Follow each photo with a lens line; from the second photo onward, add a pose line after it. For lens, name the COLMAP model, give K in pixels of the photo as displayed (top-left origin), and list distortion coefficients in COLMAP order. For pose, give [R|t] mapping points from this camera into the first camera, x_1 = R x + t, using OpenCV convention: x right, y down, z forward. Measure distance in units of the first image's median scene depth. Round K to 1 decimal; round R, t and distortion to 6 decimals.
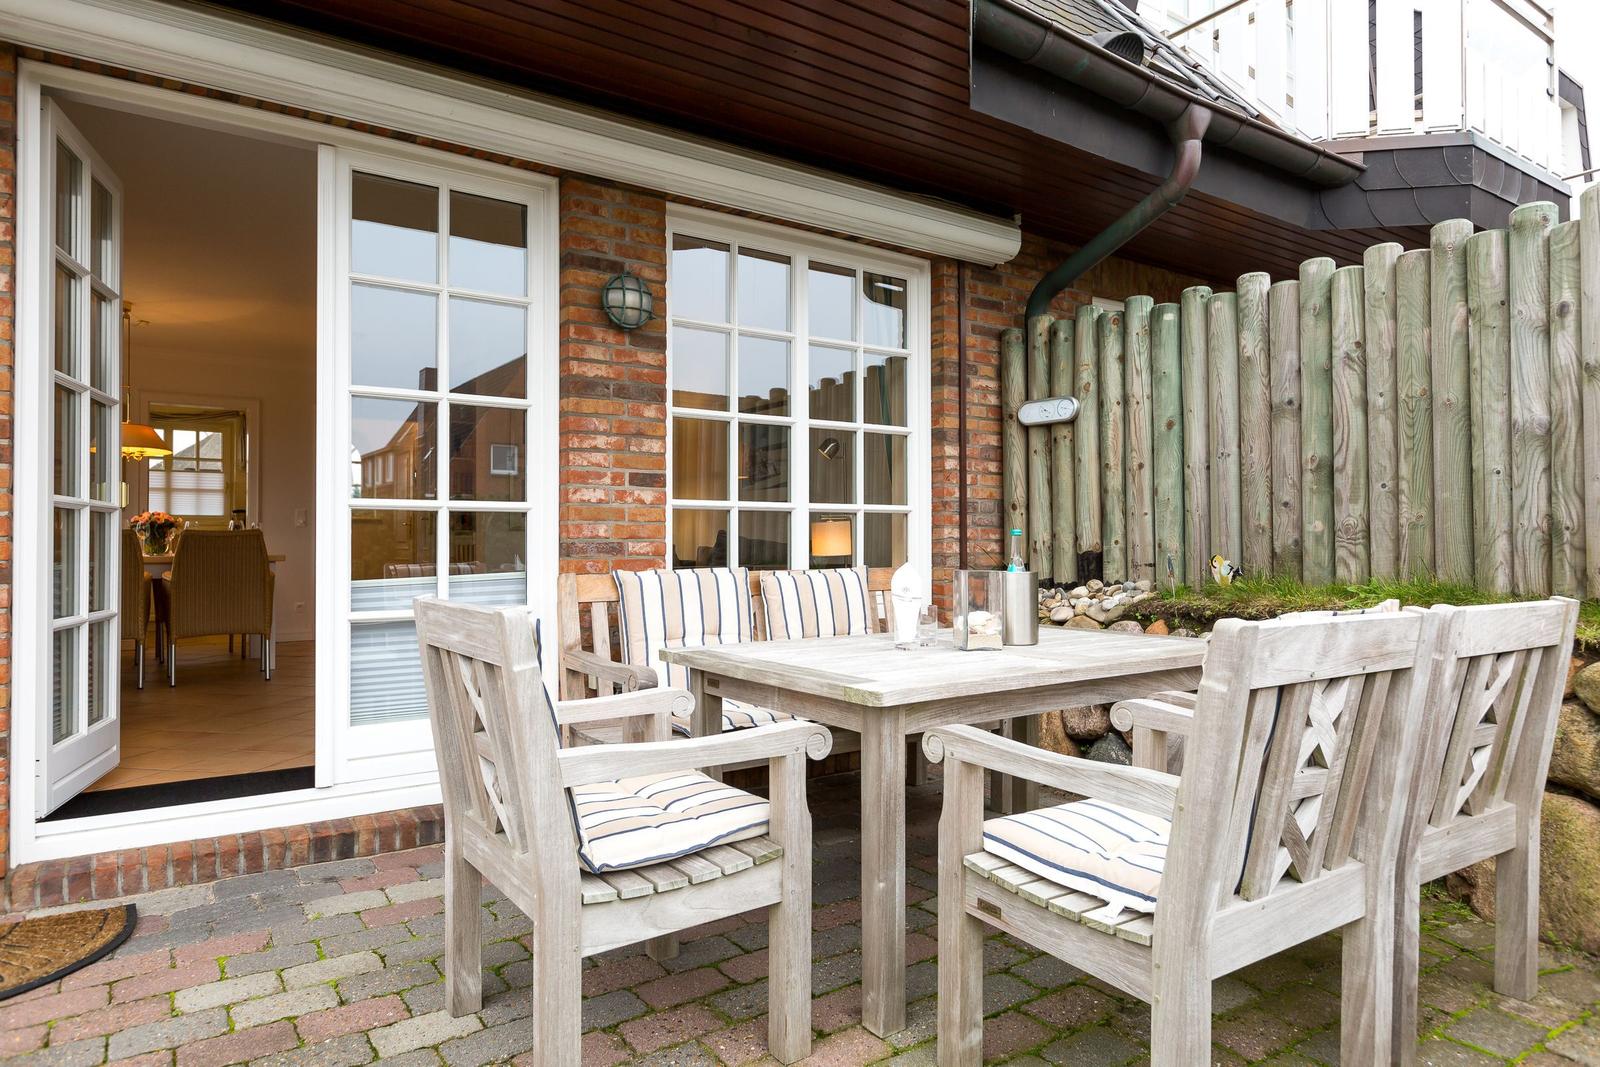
lens RADIAL K [[980.2, 0, 800.2], [0, 980.2, 538.6], [0, 0, 1]] dist [-0.000893, -0.002897]
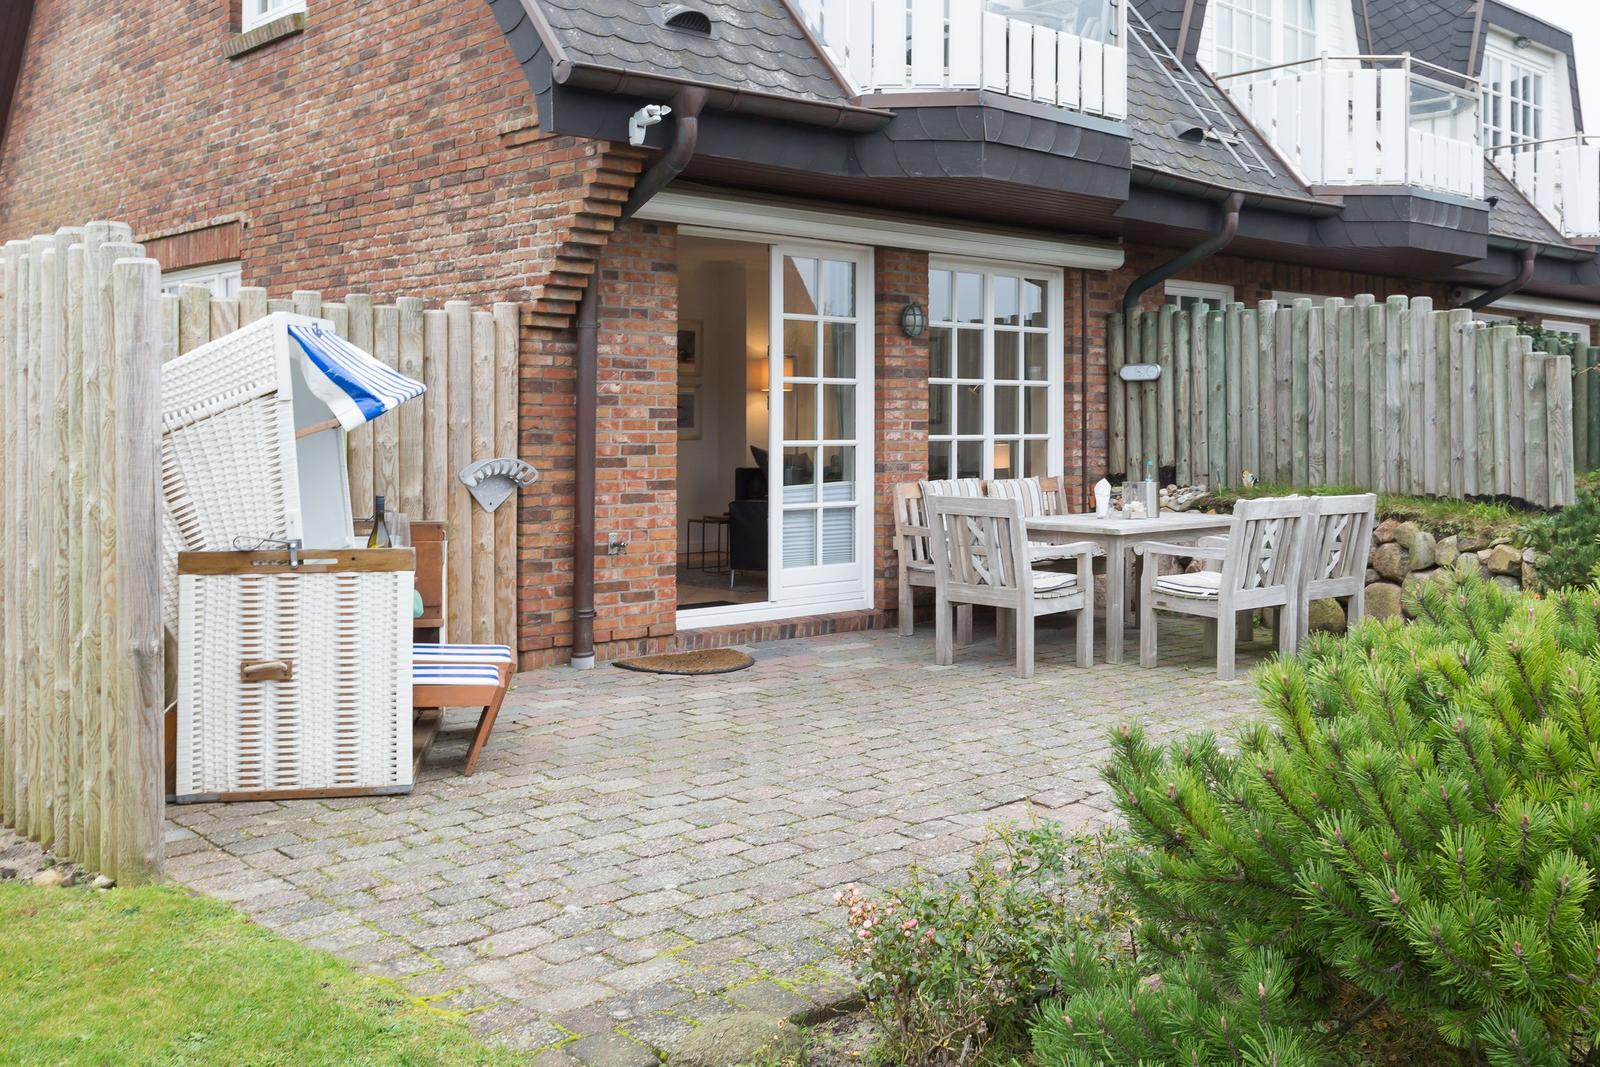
lens RADIAL K [[1567.2, 0, 889.8], [0, 1567.2, 421.1], [0, 0, 1]] dist [0.005093, 0.000000]
pose [[0.986367, 0.004752, 0.164491, -0.656733], [-0.005938, 0.999960, 0.006723, -0.086871], [-0.164453, -0.007608, 0.986356, -1.647142]]
